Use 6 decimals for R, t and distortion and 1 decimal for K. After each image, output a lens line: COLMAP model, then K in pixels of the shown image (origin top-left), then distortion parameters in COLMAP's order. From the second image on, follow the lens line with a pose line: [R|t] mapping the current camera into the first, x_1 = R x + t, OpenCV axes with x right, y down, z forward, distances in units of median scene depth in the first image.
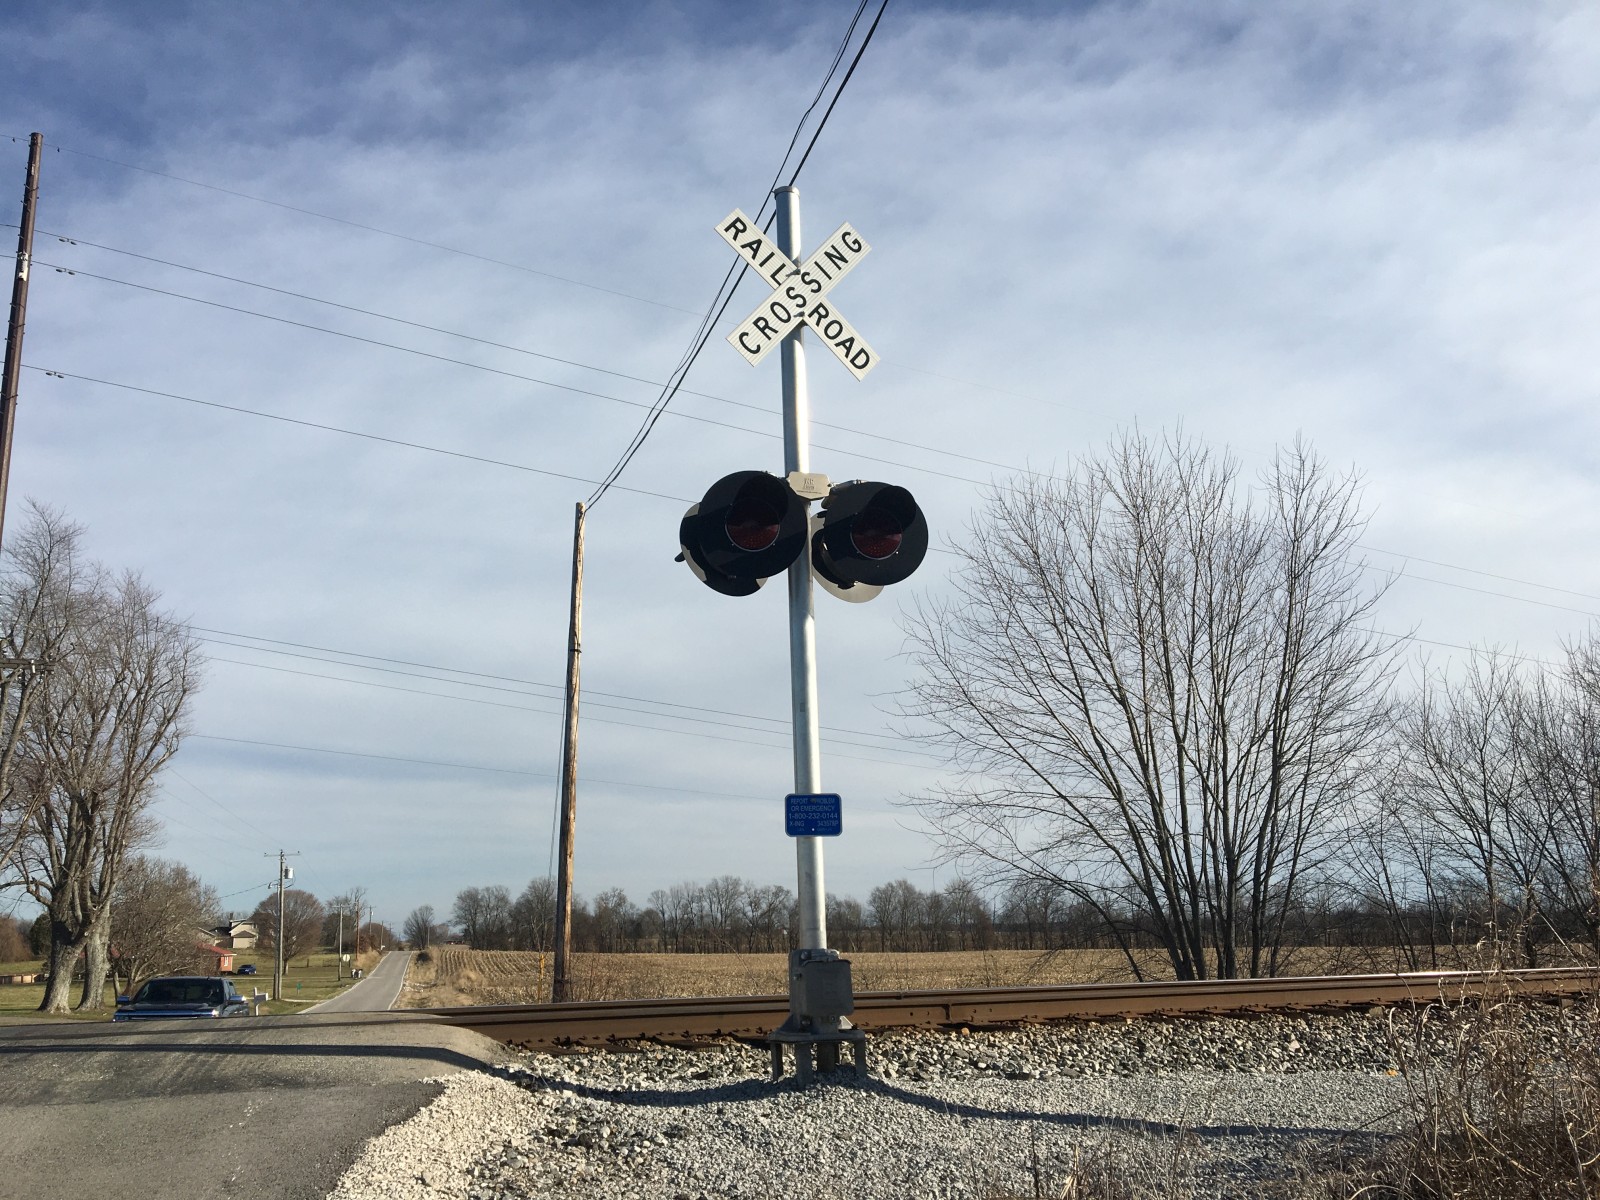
lens RADIAL K [[1335.5, 0, 786.4], [0, 1335.5, 577.5], [0, 0, 1]] dist [0.098199, -0.149224]
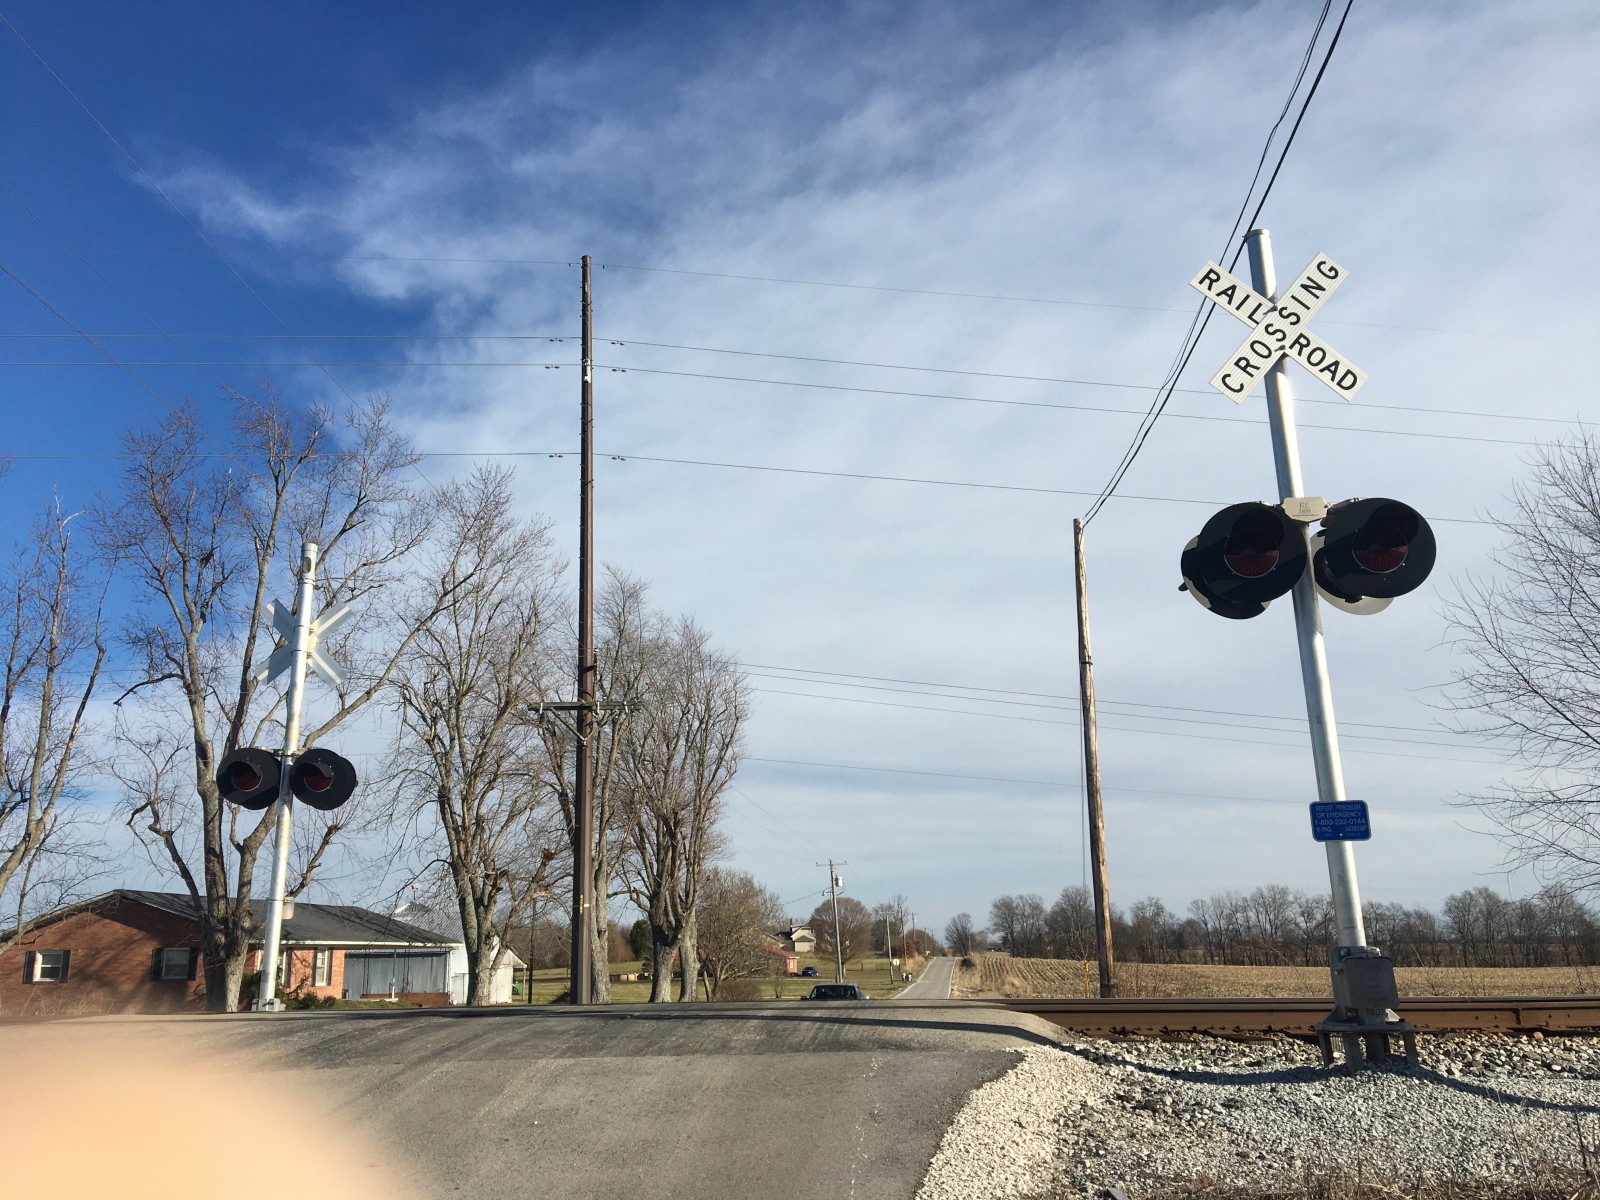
lens RADIAL K [[1341.0, 0, 783.4], [0, 1341.0, 585.0], [0, 0, 1]] dist [0.095879, -0.151795]
pose [[0.927860, -0.091688, -0.361482, 0.004654], [0.091632, 0.995642, -0.017337, -0.008062], [0.361496, -0.017037, 0.932218, -0.042213]]
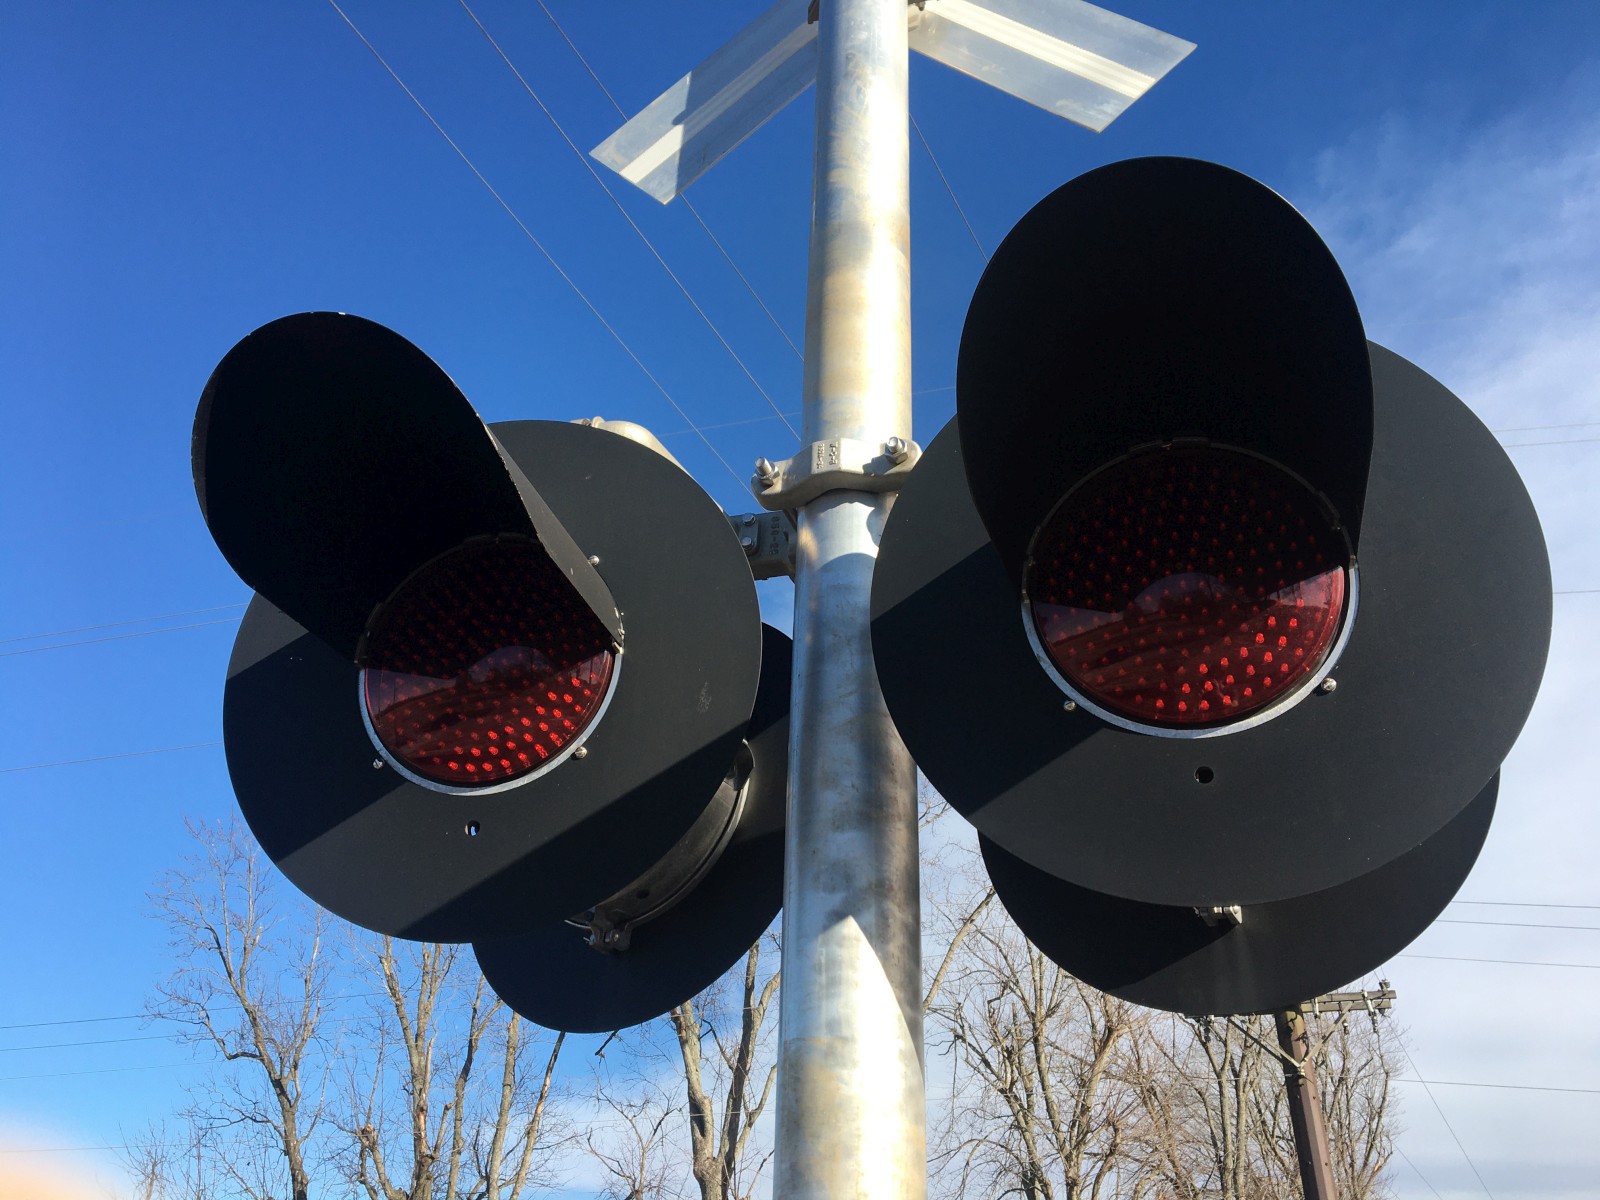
lens RADIAL K [[1243.4, 0, 765.7], [0, 1243.4, 646.1], [0, 0, 1]] dist [0.057441, -0.074001]
pose [[0.724096, -0.314585, -0.613776, -0.382991], [0.141442, 0.938736, -0.314276, 0.060753], [0.675040, 0.140753, 0.724231, 0.383312]]
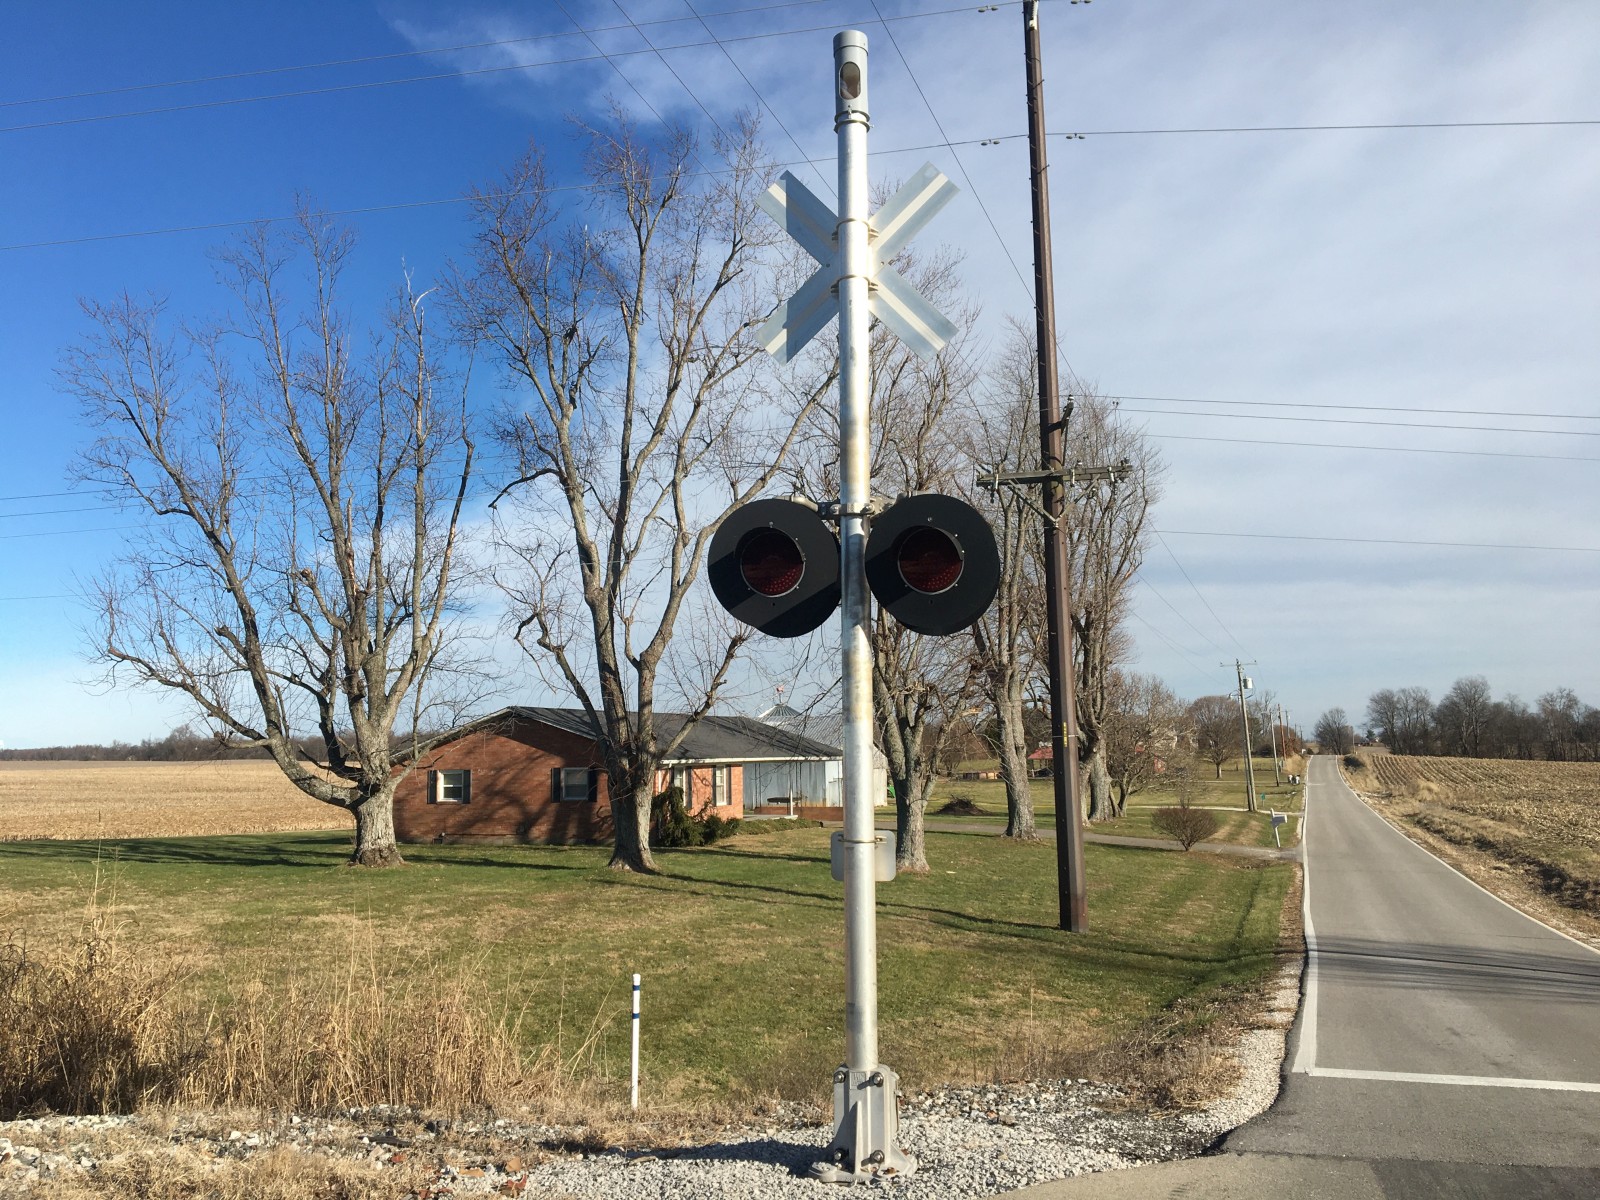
lens RADIAL K [[1279.3, 0, 748.2], [0, 1279.3, 552.8], [0, 0, 1]] dist [0.097253, -0.127334]
pose [[0.799848, -0.080276, -0.594810, -0.286461], [0.152614, 0.985645, 0.072199, 0.022336], [0.580476, -0.148524, 0.800618, 0.220333]]
